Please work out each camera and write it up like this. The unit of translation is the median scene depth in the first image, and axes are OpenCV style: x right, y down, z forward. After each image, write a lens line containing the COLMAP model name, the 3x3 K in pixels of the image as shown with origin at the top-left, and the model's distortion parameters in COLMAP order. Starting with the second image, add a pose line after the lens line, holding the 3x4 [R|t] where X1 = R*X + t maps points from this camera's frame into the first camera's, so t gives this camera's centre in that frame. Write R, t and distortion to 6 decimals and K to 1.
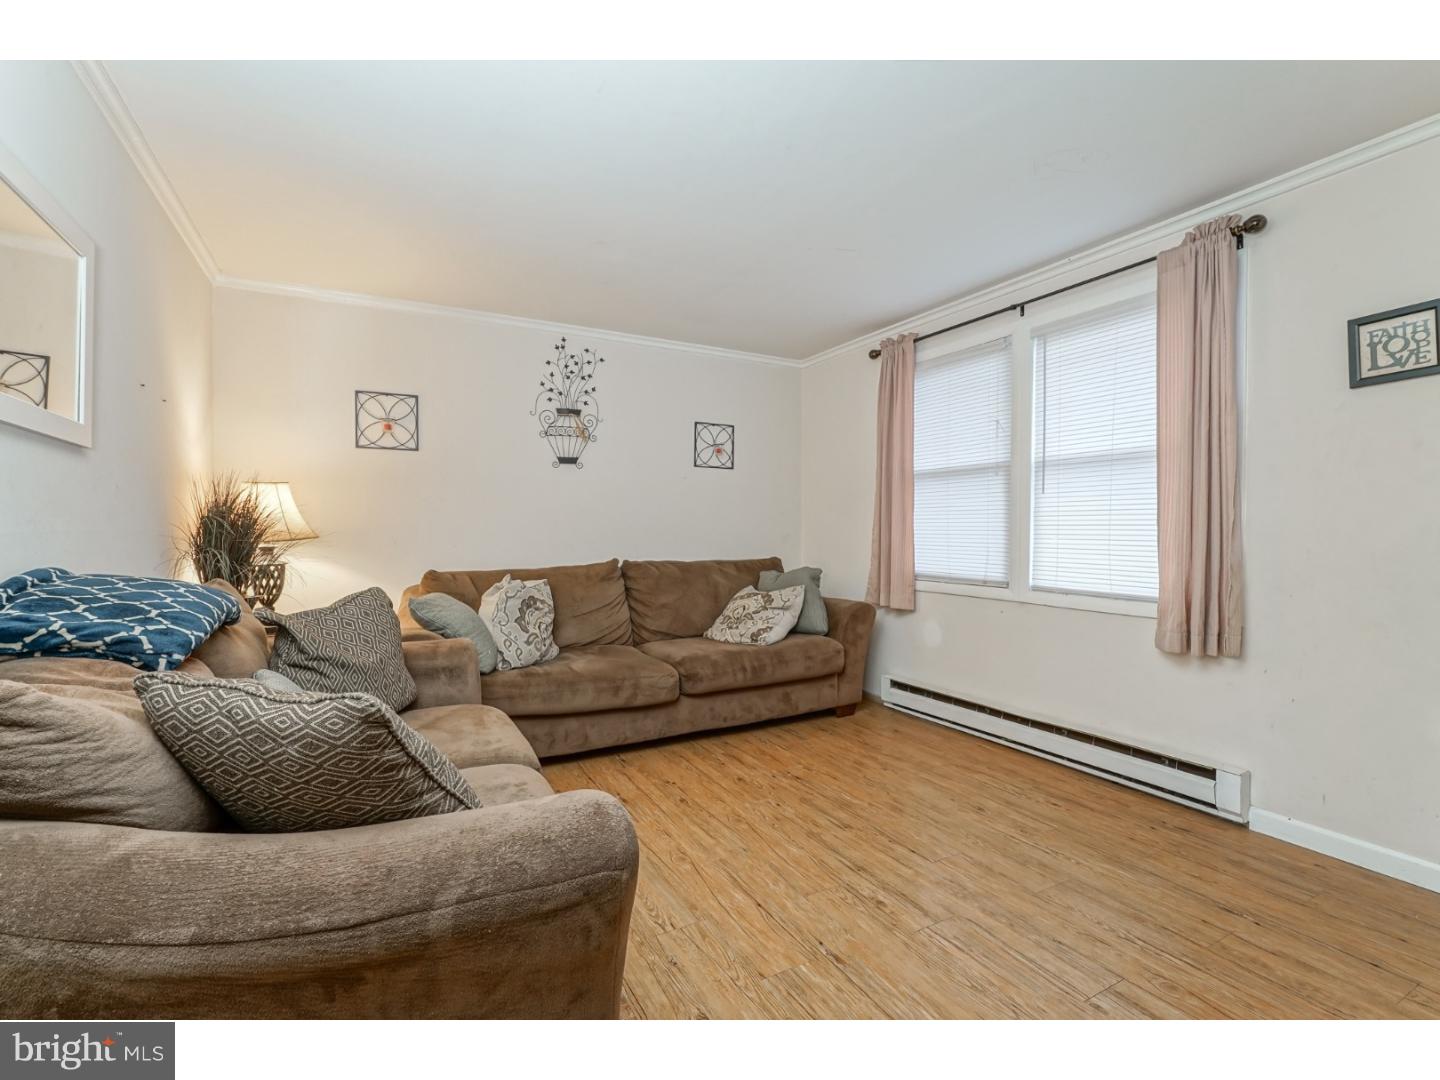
lens RADIAL K [[675.0, 0, 710.8], [0, 675.0, 533.4], [0, 0, 1]] dist [-0.003360, 0.001902]
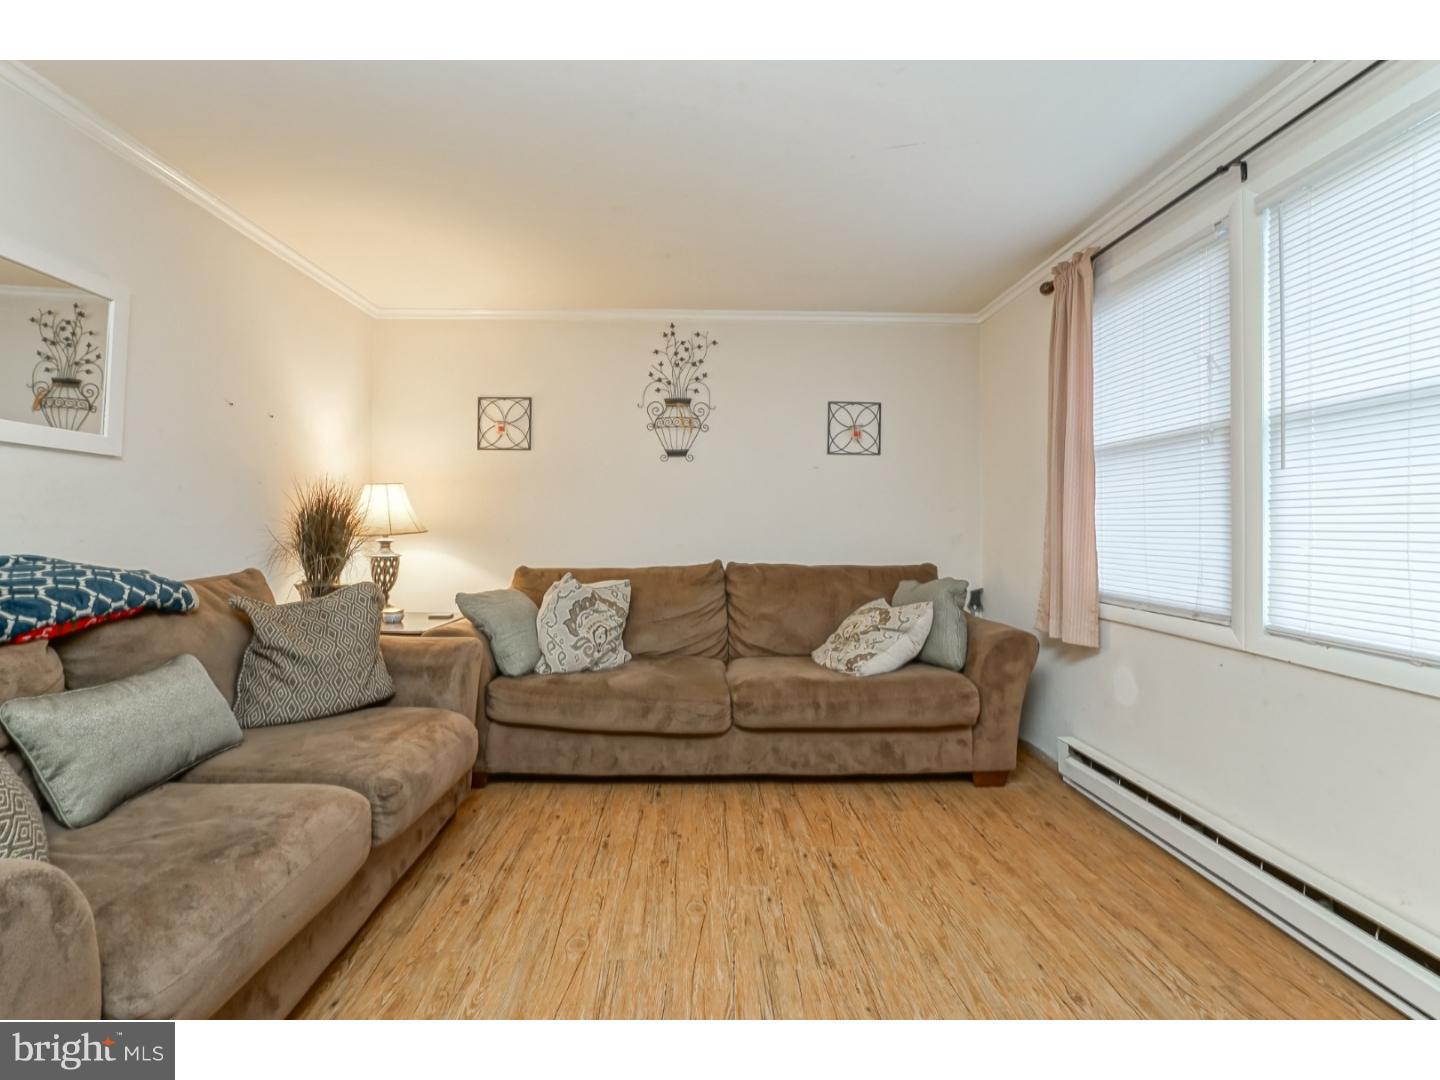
lens RADIAL K [[668.5, 0, 694.3], [0, 668.5, 507.5], [0, 0, 1]] dist [-0.002060, 0.000624]
pose [[0.881930, -0.007961, -0.471314, 0.261266], [-0.009194, 0.999377, -0.034085, -0.001454], [0.471291, 0.034394, 0.881307, 0.208515]]
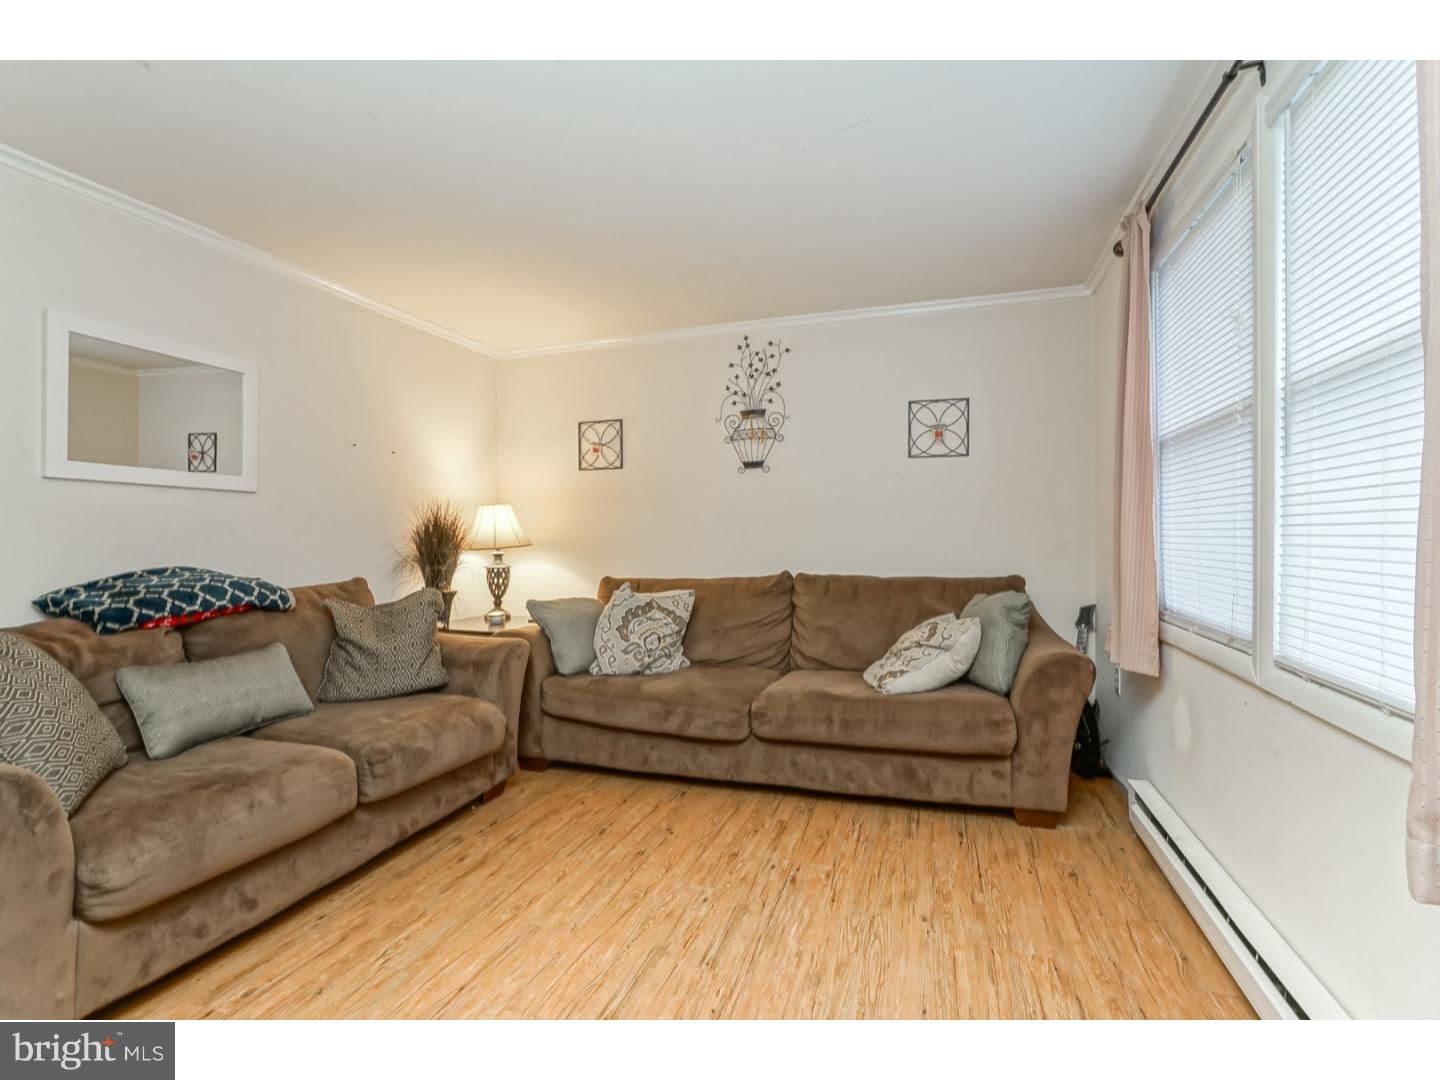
lens RADIAL K [[675.0, 0, 710.8], [0, 675.0, 533.4], [0, 0, 1]] dist [-0.003360, 0.001902]
pose [[0.680007, -0.009418, -0.733145, 0.463793], [0.003917, 0.999950, -0.009212, -0.004036], [0.733195, 0.003393, 0.680010, 0.336215]]
